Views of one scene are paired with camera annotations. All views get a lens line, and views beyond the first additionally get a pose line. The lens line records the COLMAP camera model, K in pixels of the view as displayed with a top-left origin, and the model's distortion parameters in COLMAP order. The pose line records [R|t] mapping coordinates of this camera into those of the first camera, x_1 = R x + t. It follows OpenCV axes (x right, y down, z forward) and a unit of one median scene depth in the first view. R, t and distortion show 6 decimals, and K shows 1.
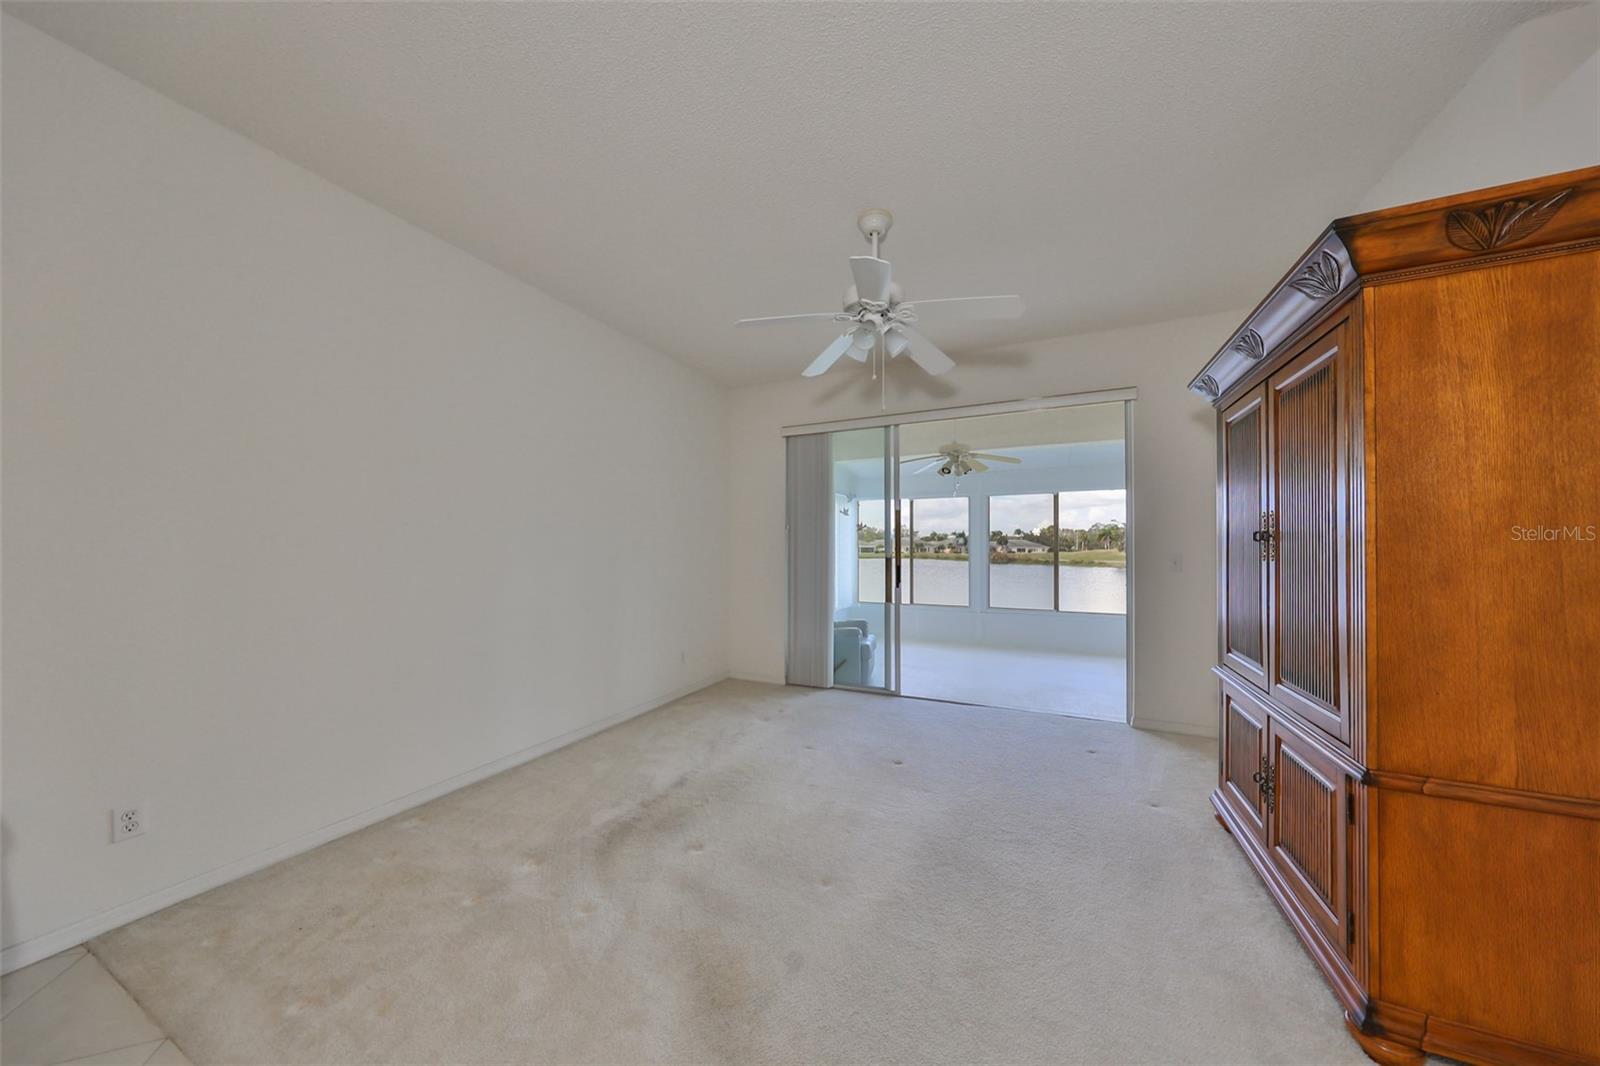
lens RADIAL K [[498.7, 0, 801.6], [0, 498.7, 541.0], [0, 0, 1]] dist [-0.000533, -0.000003]
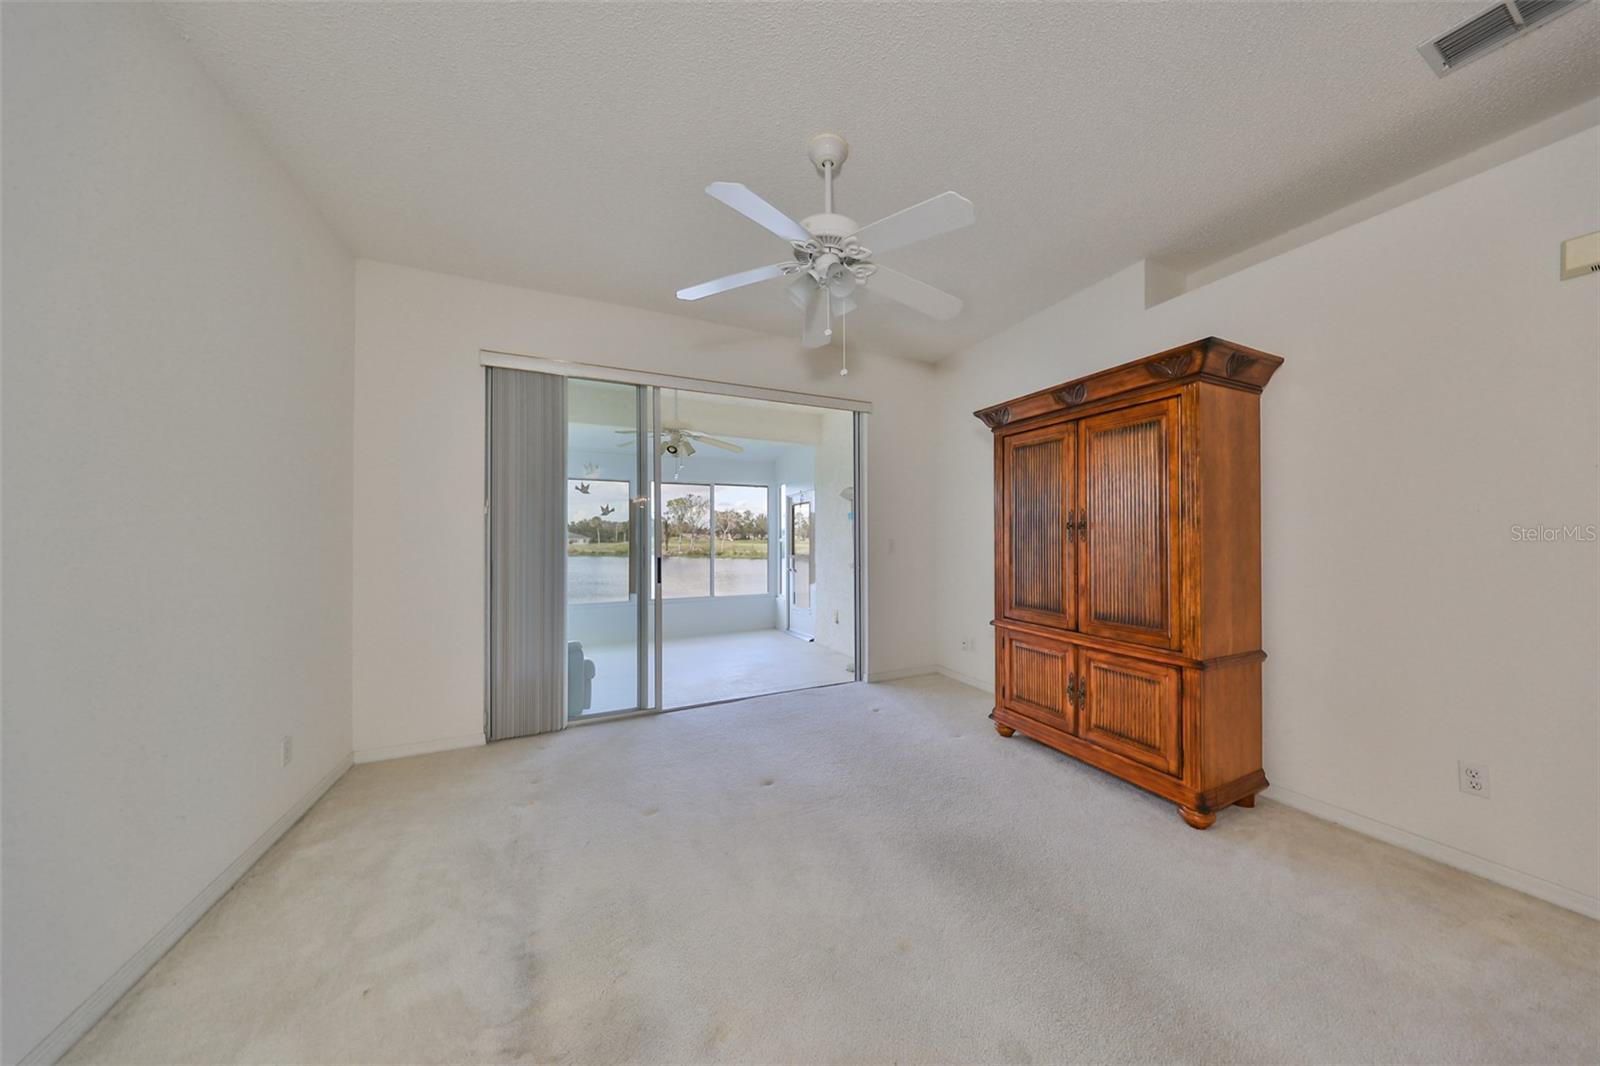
lens RADIAL K [[504.0, 0, 811.0], [0, 504.0, 537.2], [0, 0, 1]] dist [0.010739, -0.000010]
pose [[0.639362, -0.001742, 0.768904, -0.268208], [-0.005832, 0.999958, 0.007114, 0.007089], [-0.768884, -0.009033, 0.639325, 0.235651]]
